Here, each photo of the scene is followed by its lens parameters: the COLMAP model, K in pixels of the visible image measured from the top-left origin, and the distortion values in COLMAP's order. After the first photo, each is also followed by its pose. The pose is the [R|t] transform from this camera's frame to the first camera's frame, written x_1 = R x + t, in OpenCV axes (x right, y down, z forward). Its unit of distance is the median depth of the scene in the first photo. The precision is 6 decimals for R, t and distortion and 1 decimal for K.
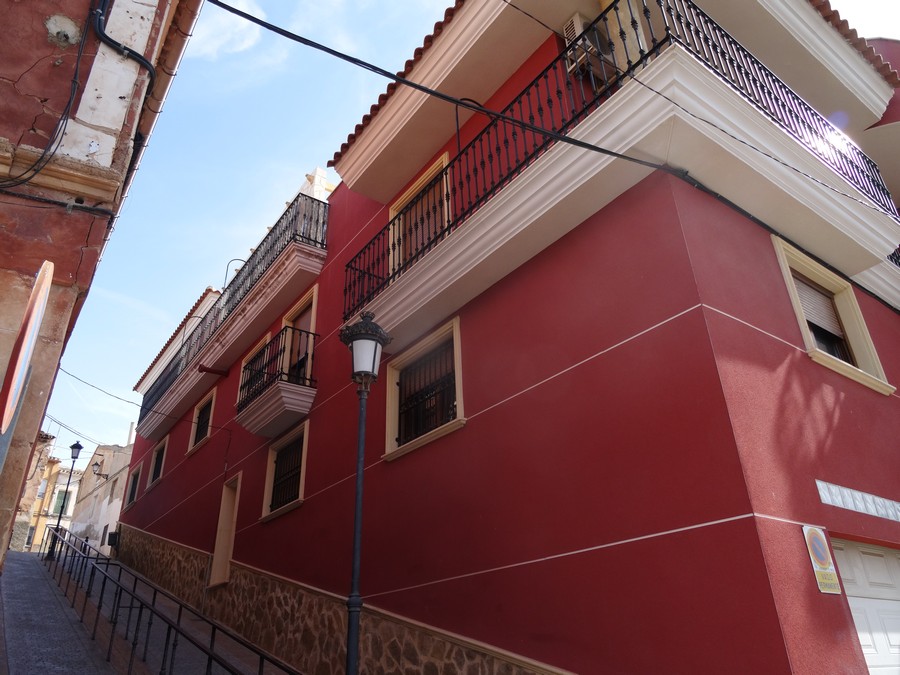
lens RADIAL K [[638.0, 0, 447.7], [0, 638.0, 335.9], [0, 0, 1]] dist [-0.001833, -0.002754]
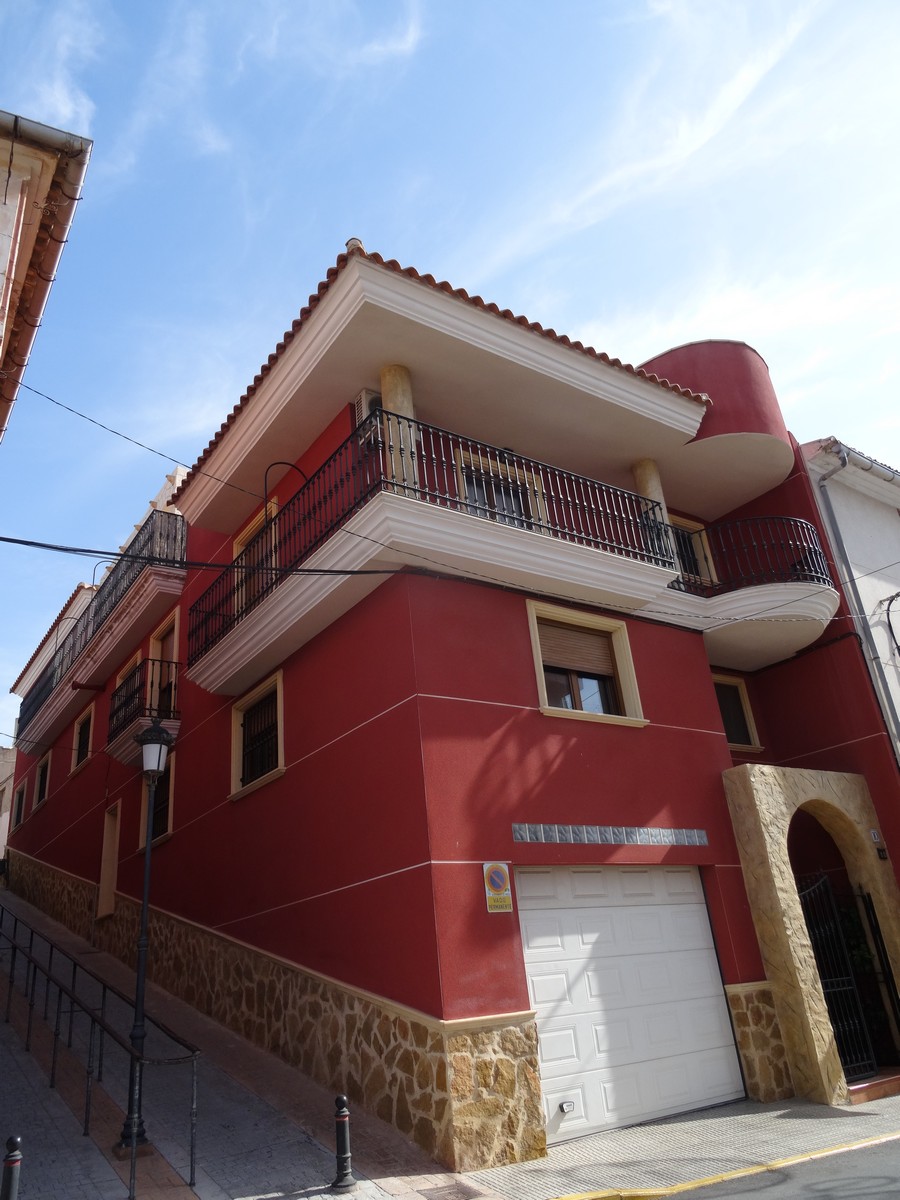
lens RADIAL K [[850.7, 0, 449.9], [0, 850.7, 601.5], [0, 0, 1]] dist [-0.001833, -0.002754]
pose [[0.997776, -0.065941, 0.009740, 0.246692], [0.065227, 0.995998, 0.061110, -0.179577], [-0.013731, -0.060339, 0.998084, -0.369922]]
